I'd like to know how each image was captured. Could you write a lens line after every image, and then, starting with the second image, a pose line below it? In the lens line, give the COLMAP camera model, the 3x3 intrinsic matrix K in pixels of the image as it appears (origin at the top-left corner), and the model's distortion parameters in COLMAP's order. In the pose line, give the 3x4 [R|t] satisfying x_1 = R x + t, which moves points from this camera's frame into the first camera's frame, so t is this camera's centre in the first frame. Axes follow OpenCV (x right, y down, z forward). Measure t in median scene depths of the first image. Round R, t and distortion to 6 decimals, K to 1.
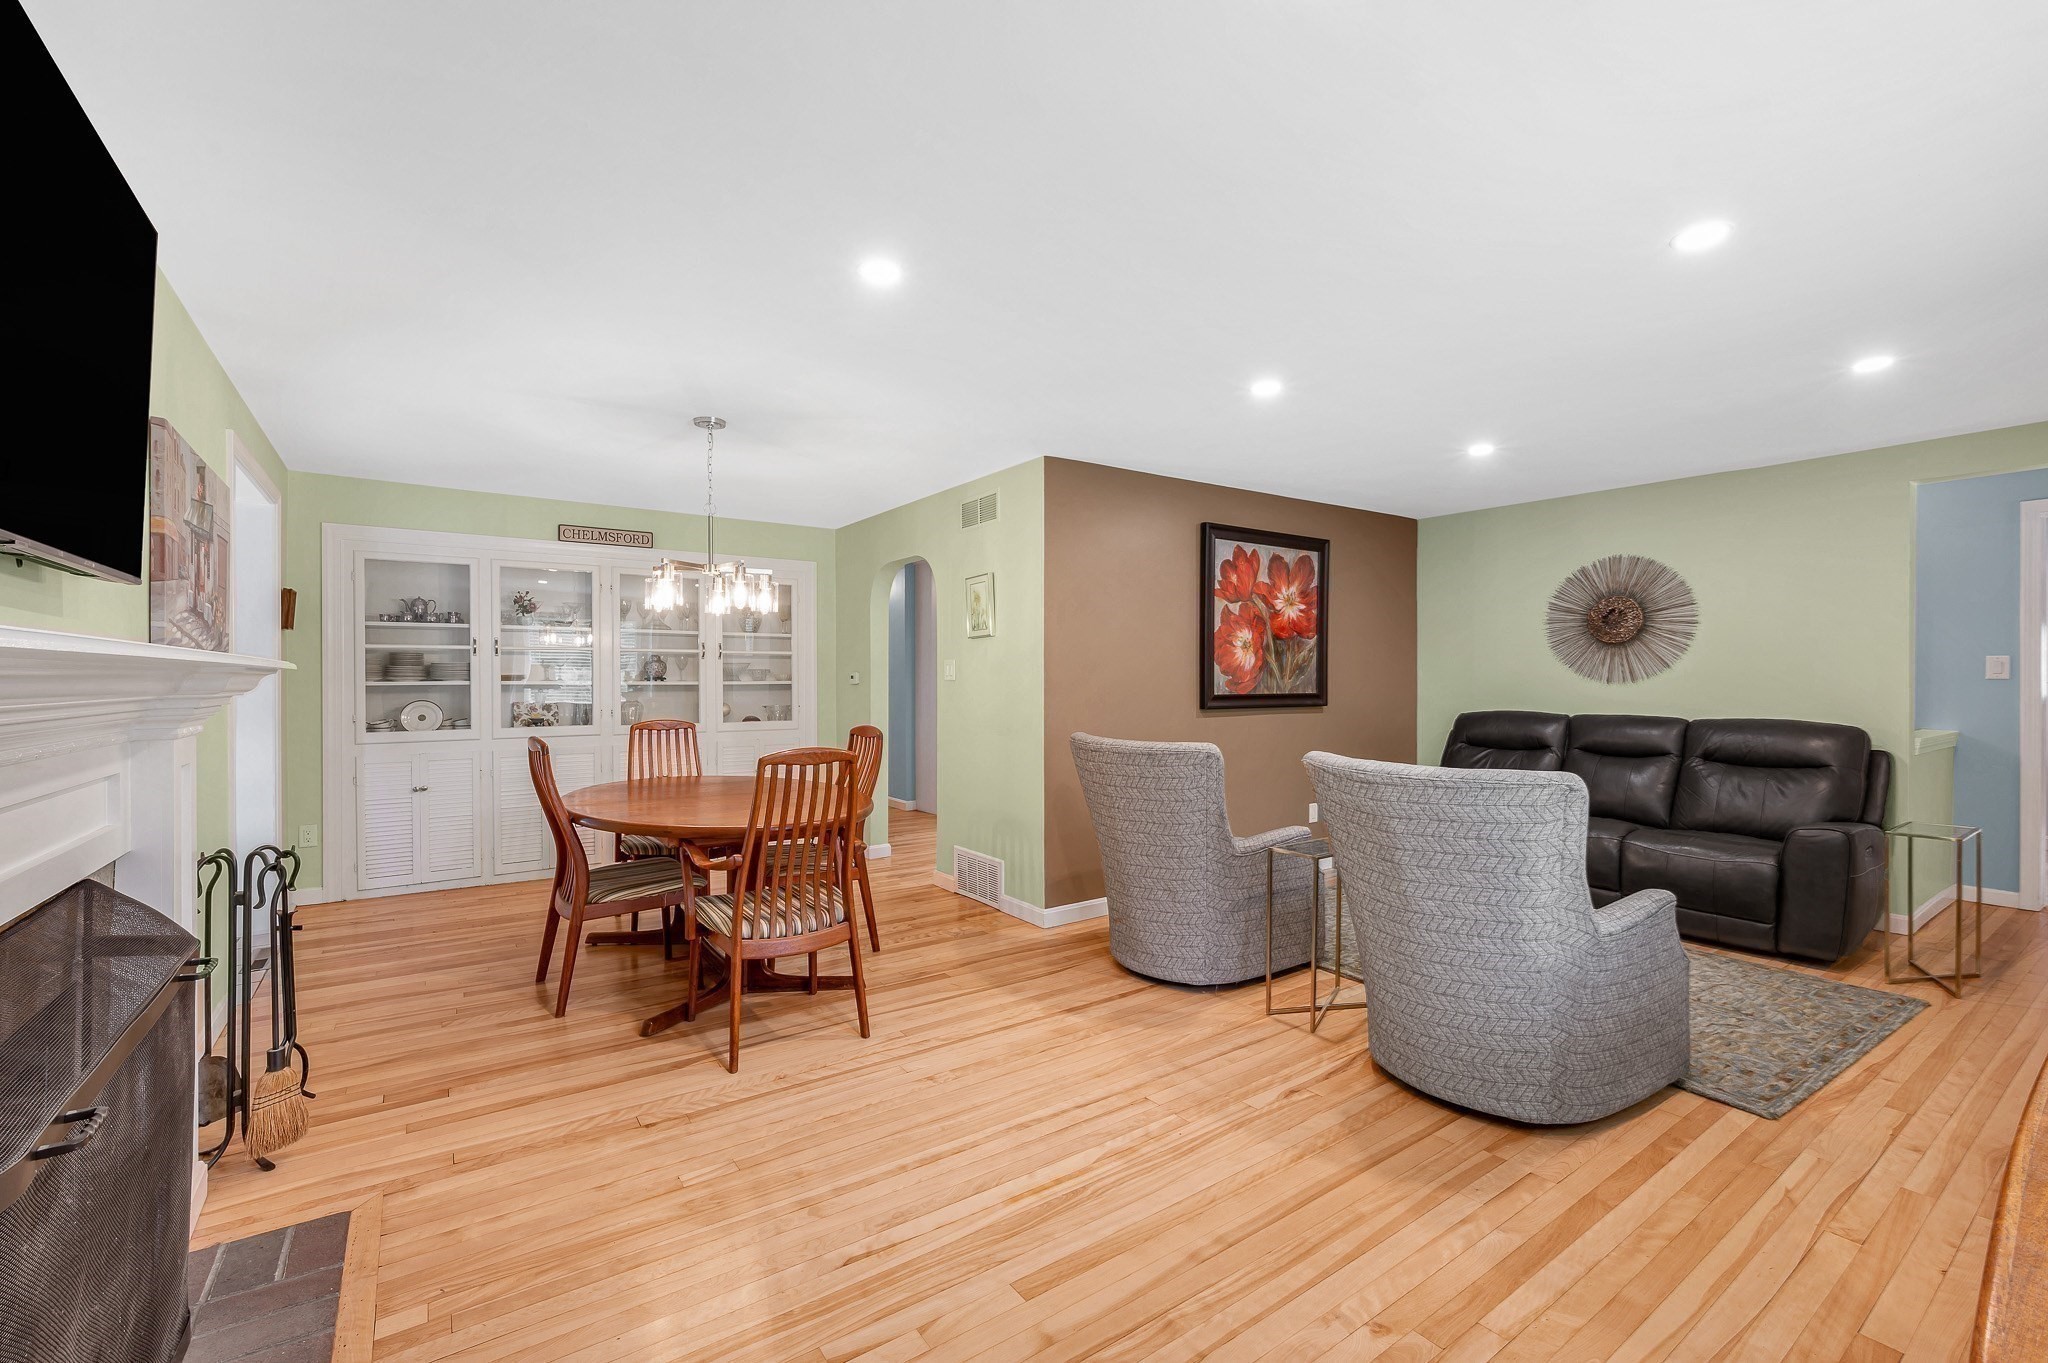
lens RADIAL K [[859.0, 0, 1004.0], [0, 859.0, 675.4], [0, 0, 1]] dist [0.000865, 0.000418]
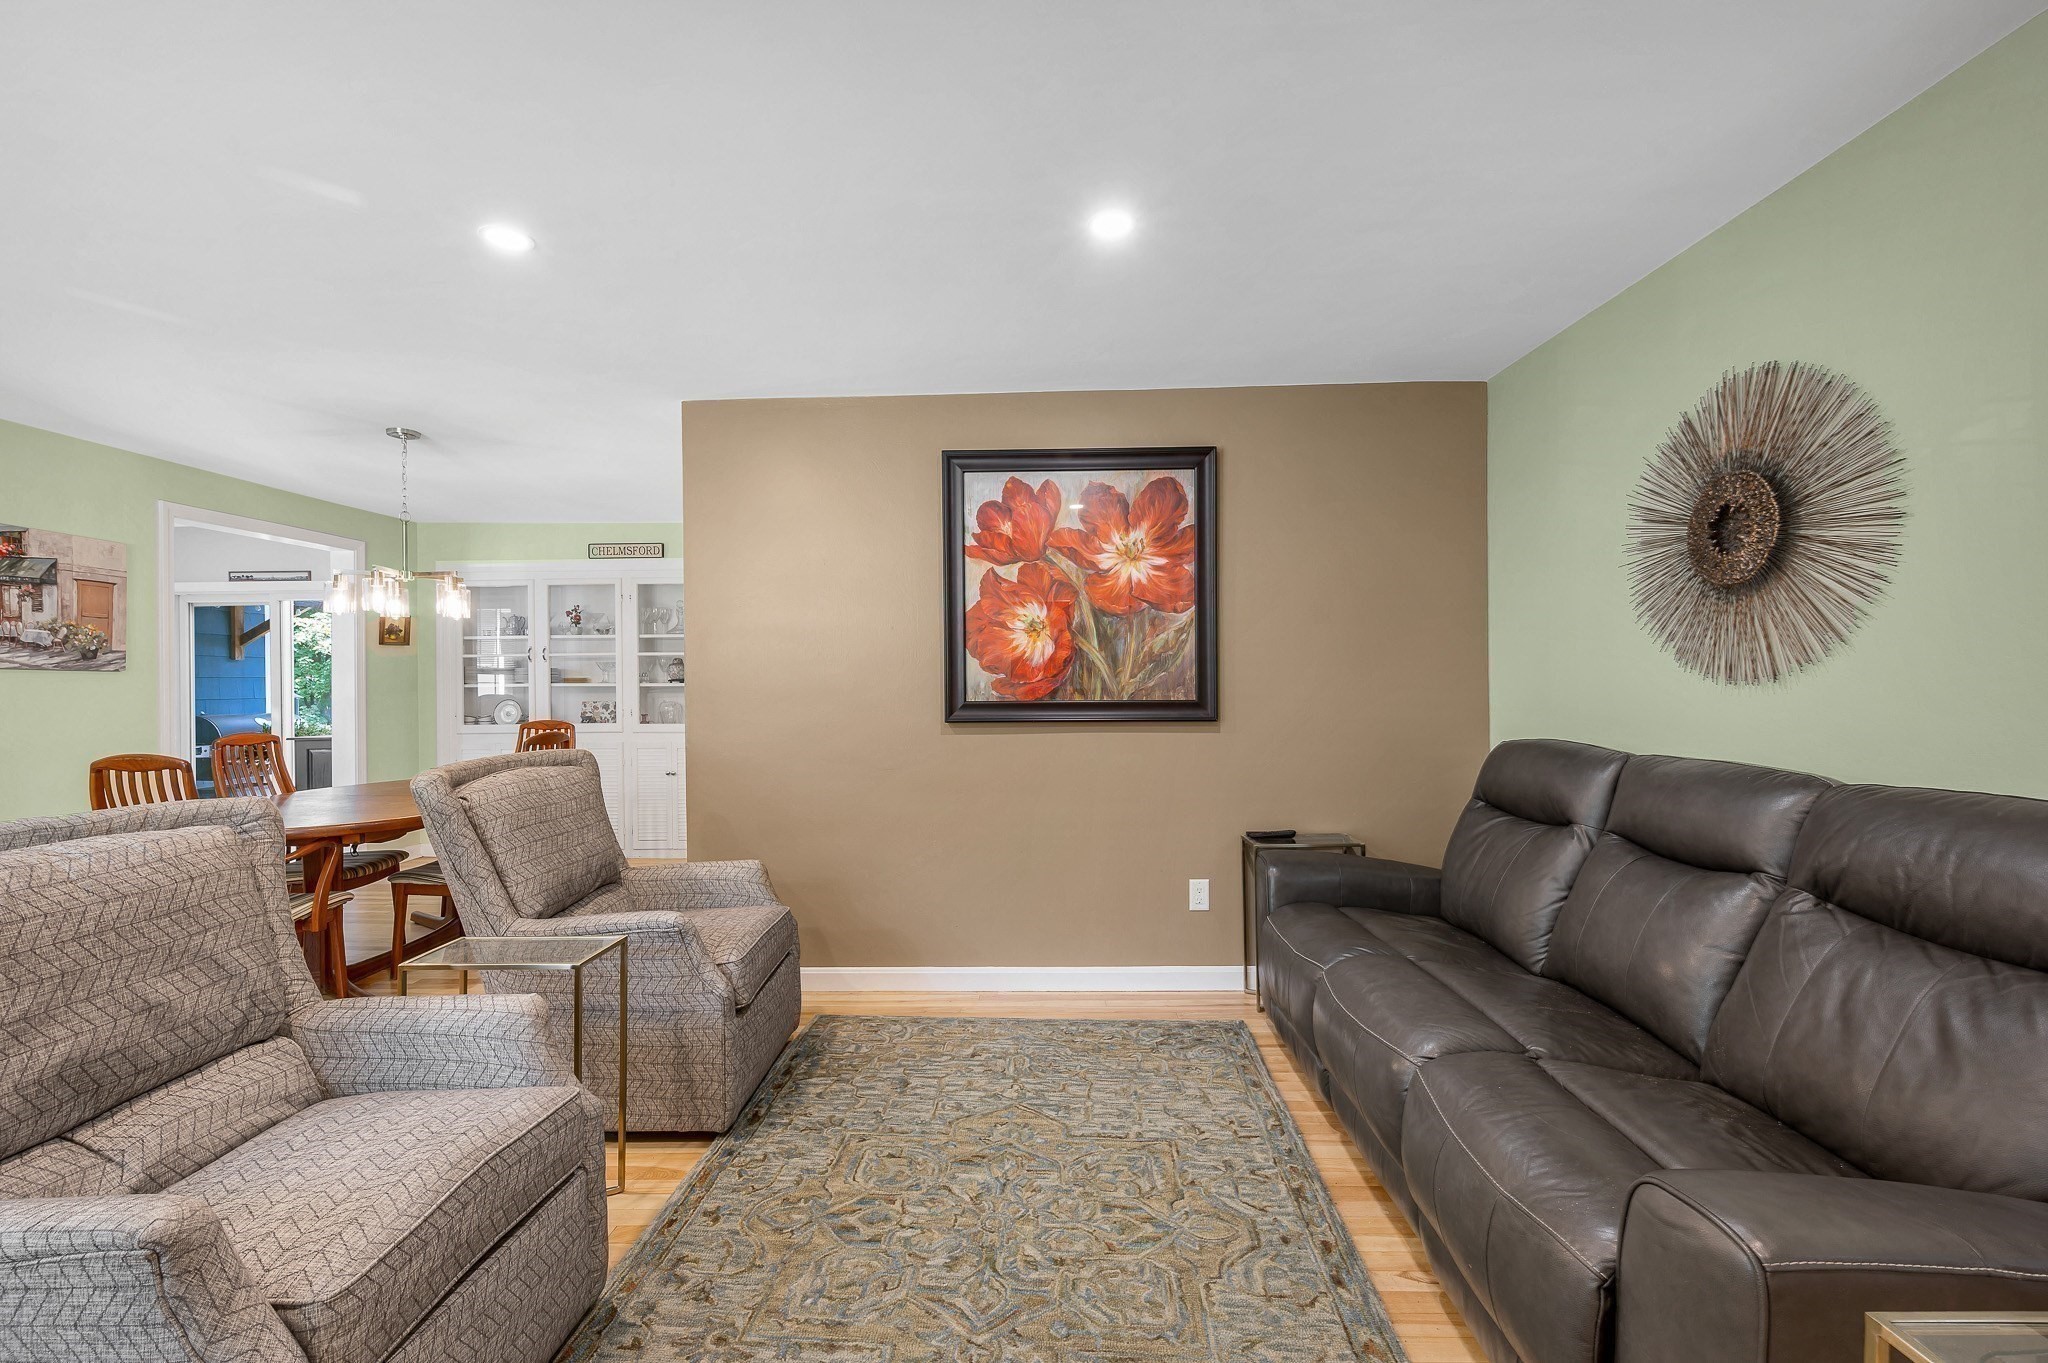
lens RADIAL K [[859.0, 0, 1039.9], [0, 859.0, 680.8], [0, 0, 1]] dist [0.000865, 0.000418]
pose [[0.814783, -0.004347, -0.579749, 0.677182], [0.008198, 0.999958, 0.004023, 0.003847], [0.579707, -0.008030, 0.814785, 0.467734]]
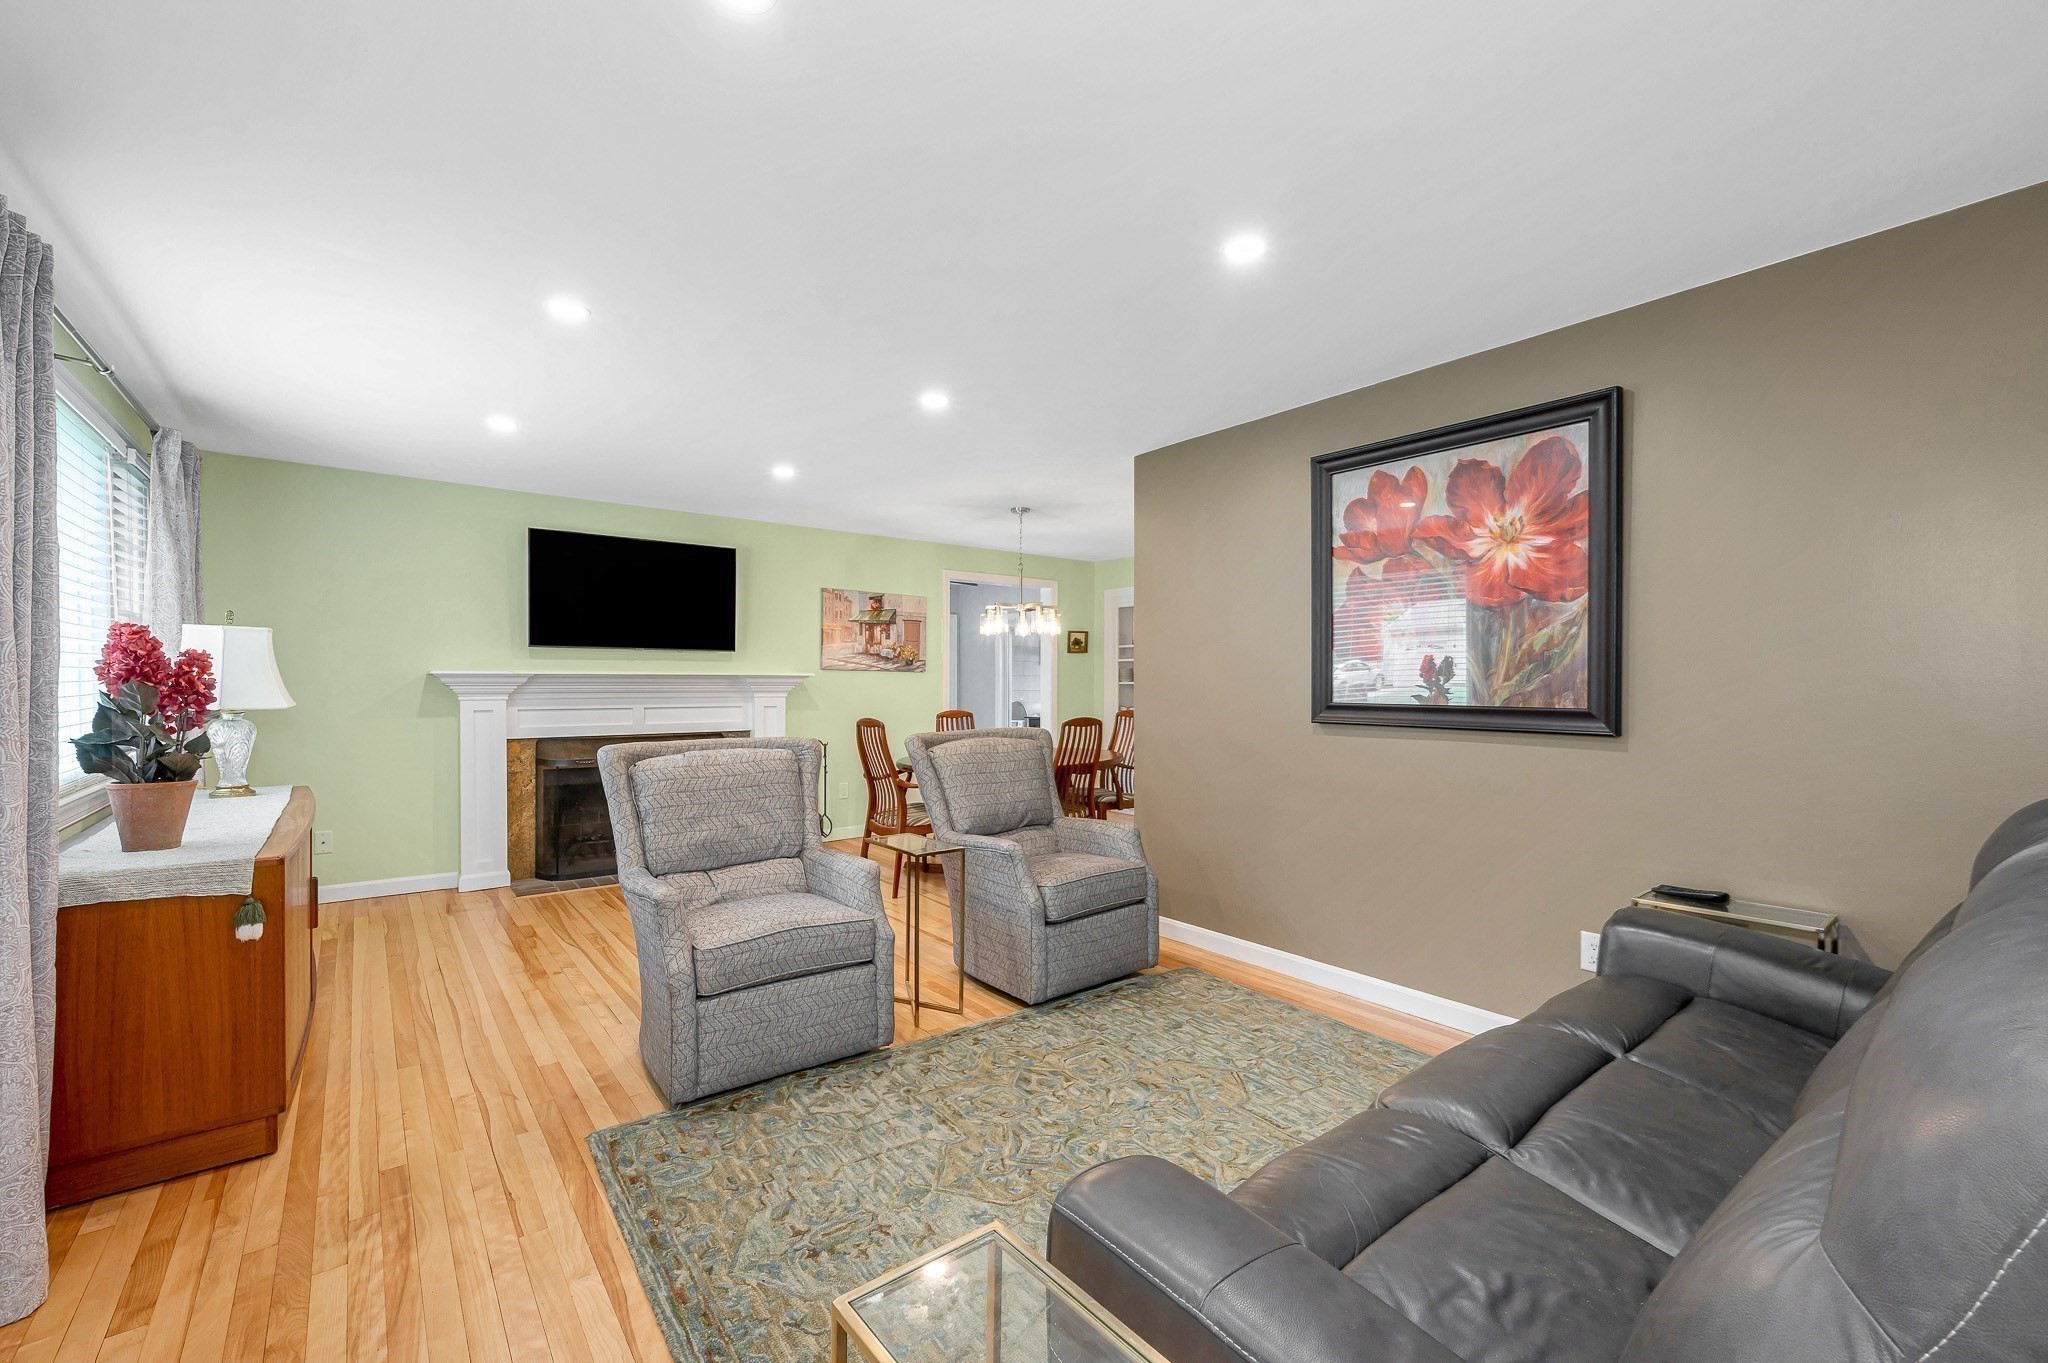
lens RADIAL K [[859.0, 0, 994.2], [0, 859.0, 693.6], [0, 0, 1]] dist [0.000865, 0.000418]
pose [[0.050387, 0.014975, -0.998618, 0.903388], [0.000219, 0.999887, 0.015005, 0.004855], [0.998730, -0.000974, 0.050378, 0.682135]]
